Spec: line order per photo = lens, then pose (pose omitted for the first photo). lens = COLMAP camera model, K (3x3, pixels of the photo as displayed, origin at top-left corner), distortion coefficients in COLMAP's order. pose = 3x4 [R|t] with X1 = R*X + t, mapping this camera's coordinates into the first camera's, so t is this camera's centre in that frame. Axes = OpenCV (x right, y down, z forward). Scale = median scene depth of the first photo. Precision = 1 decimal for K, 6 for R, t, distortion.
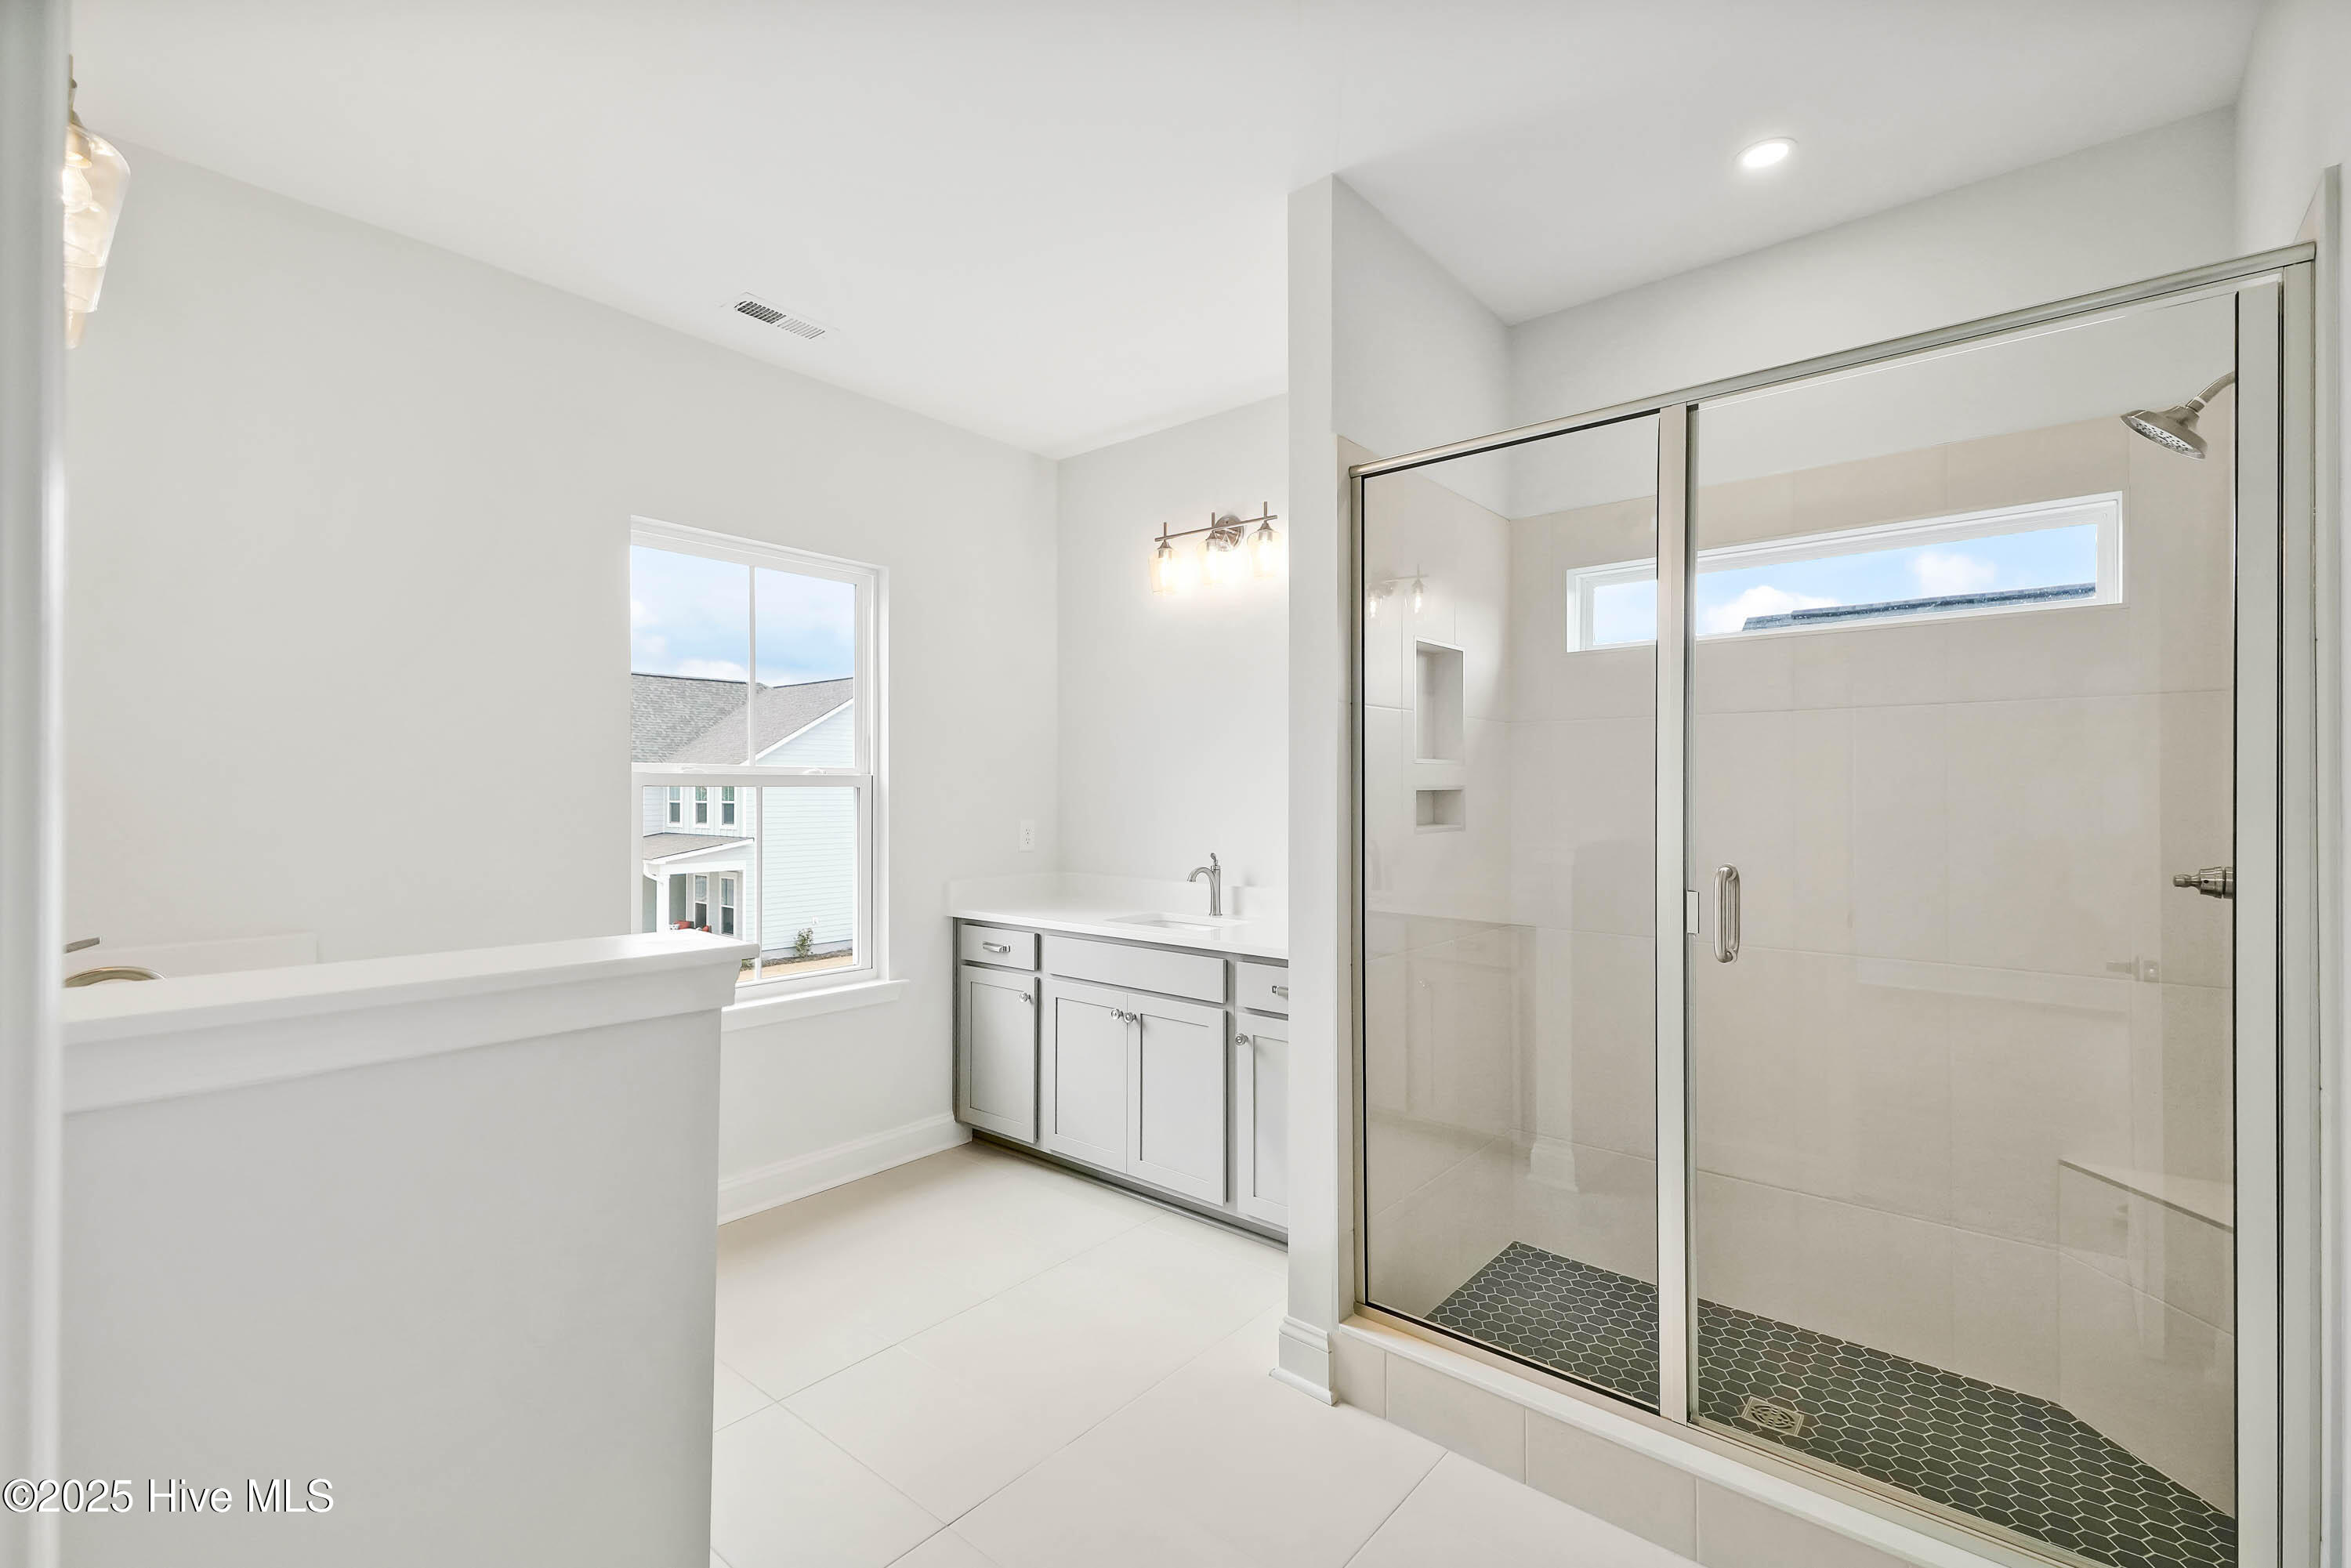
lens RADIAL K [[1068.1, 0, 1161.0], [0, 1068.1, 776.3], [0, 0, 1]] dist [0.014118, -0.001221]
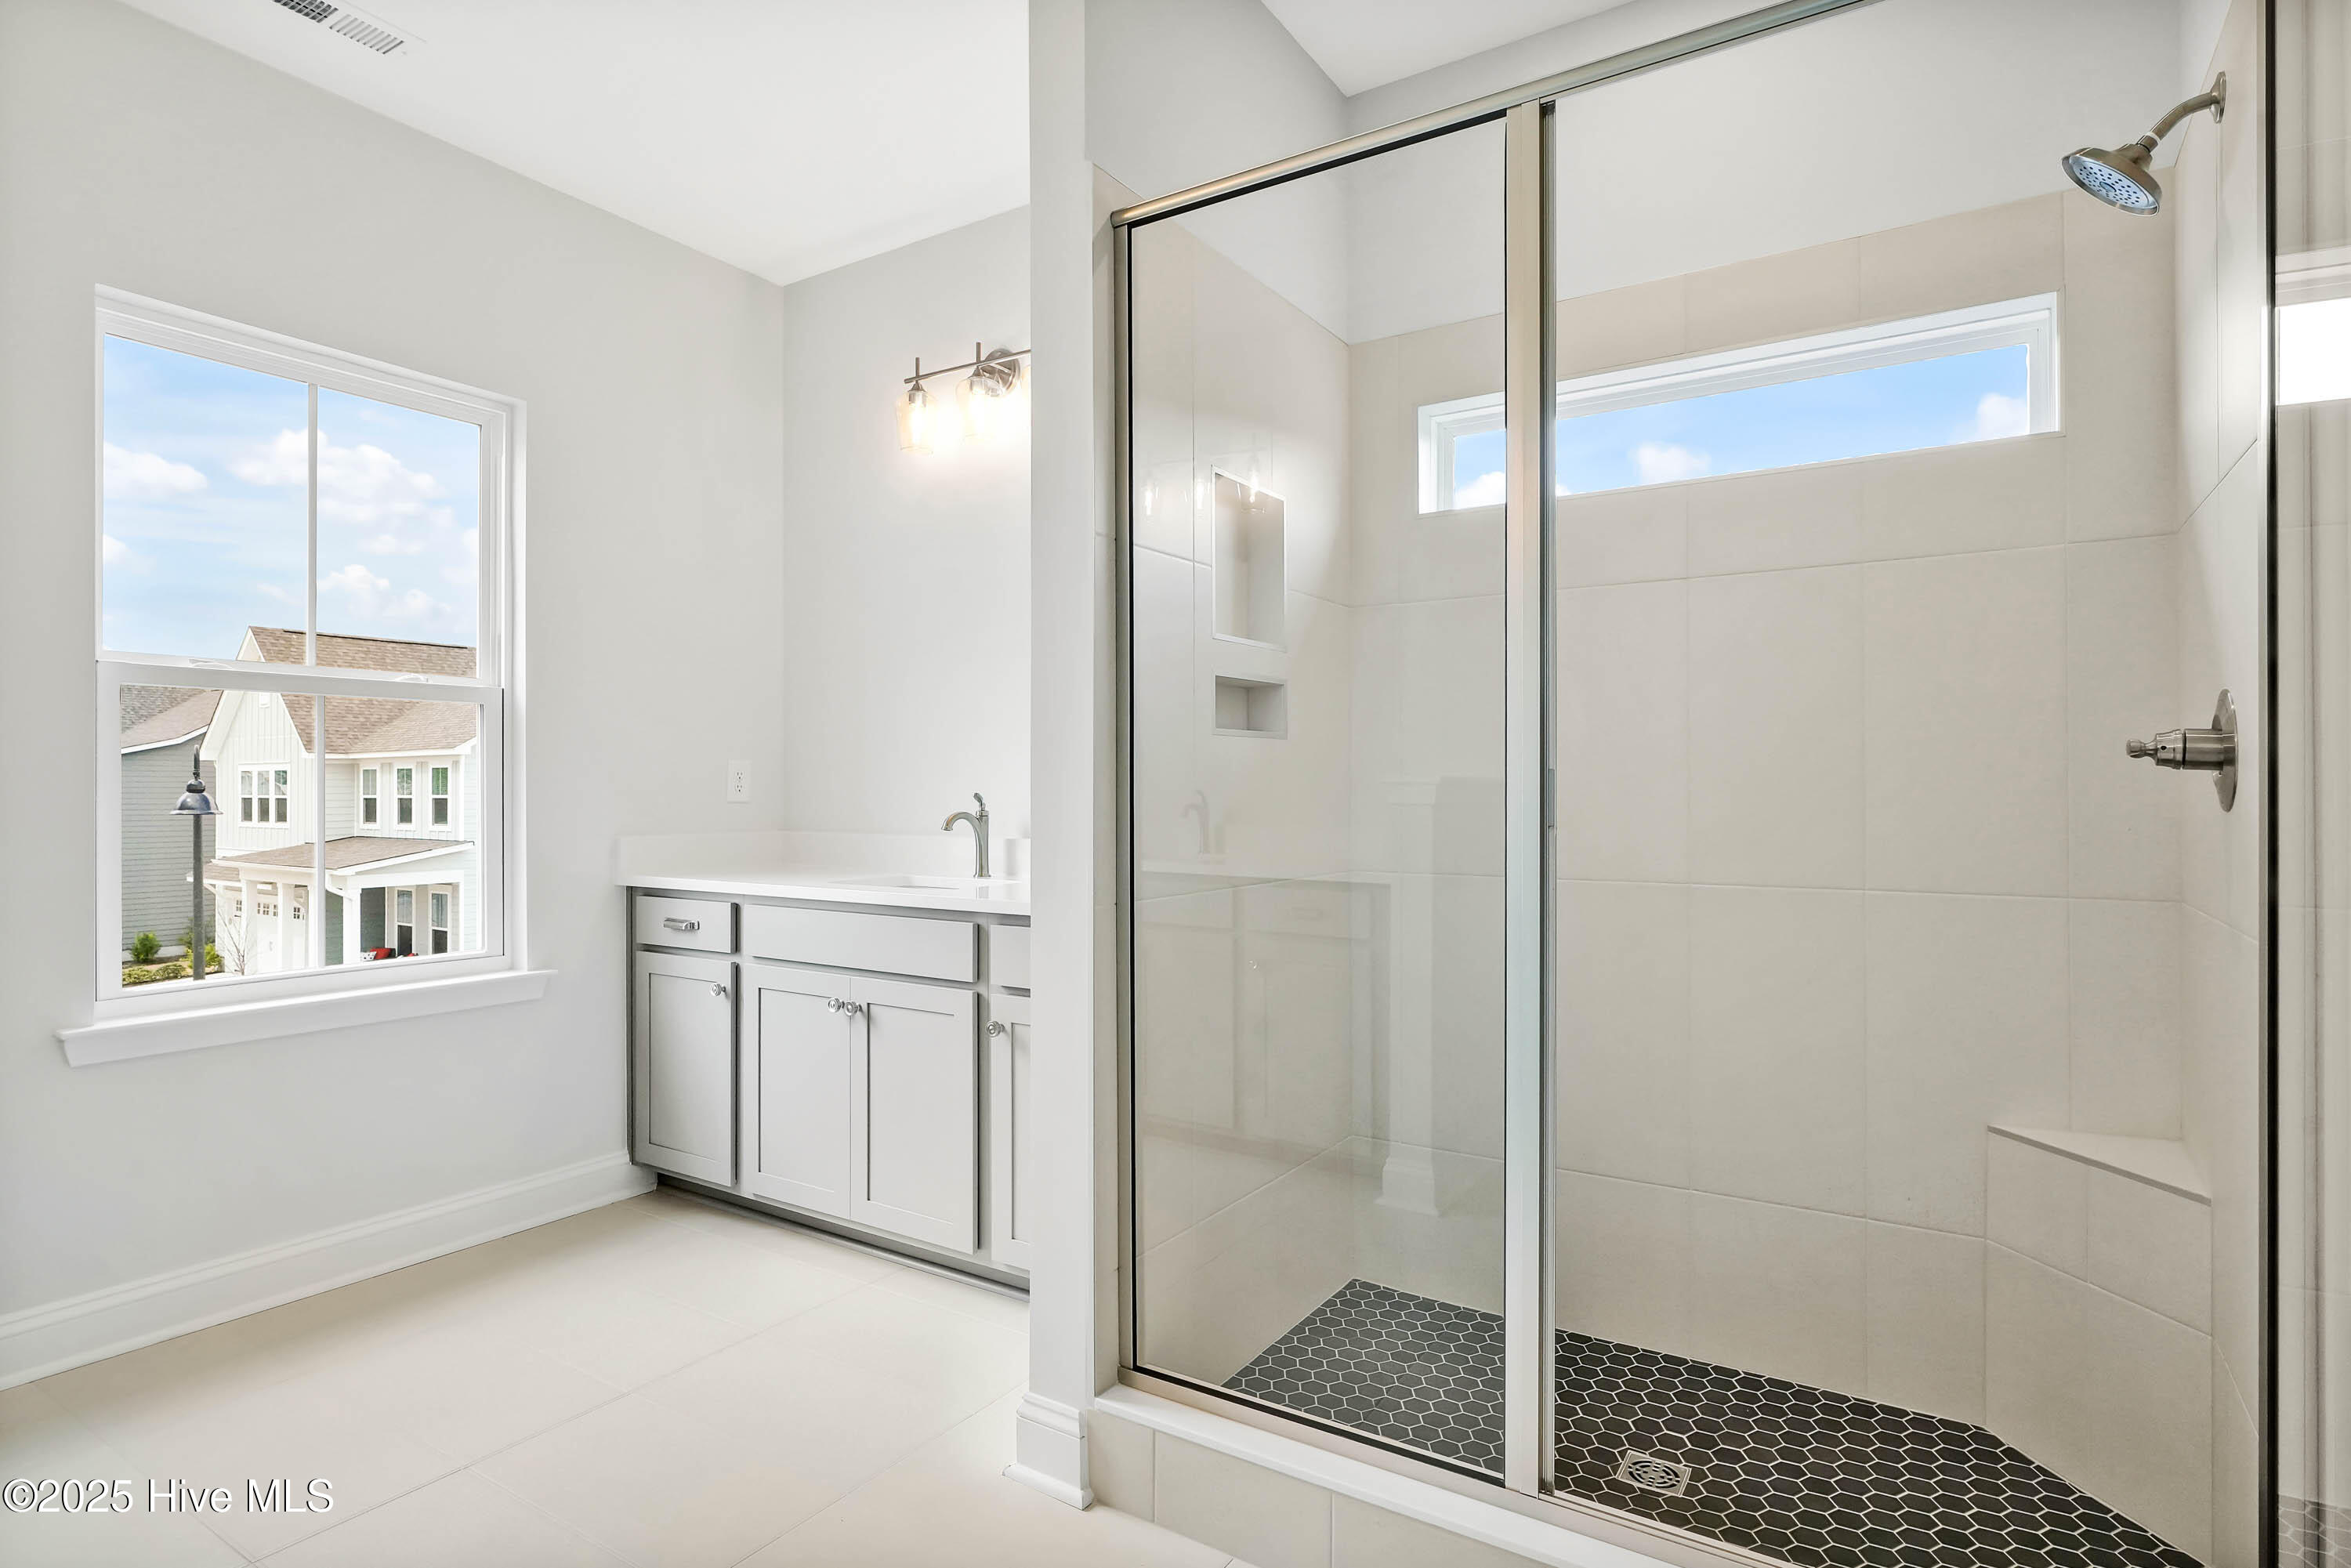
lens RADIAL K [[1268.2, 0, 1178.3], [0, 1268.2, 775.9], [0, 0, 1]] dist [-0.040940, 0.032326]
pose [[0.990906, -0.001181, 0.134554, 0.084731], [0.000896, 0.999997, 0.002179, 0.070936], [-0.134556, -0.002039, 0.990904, 0.121491]]
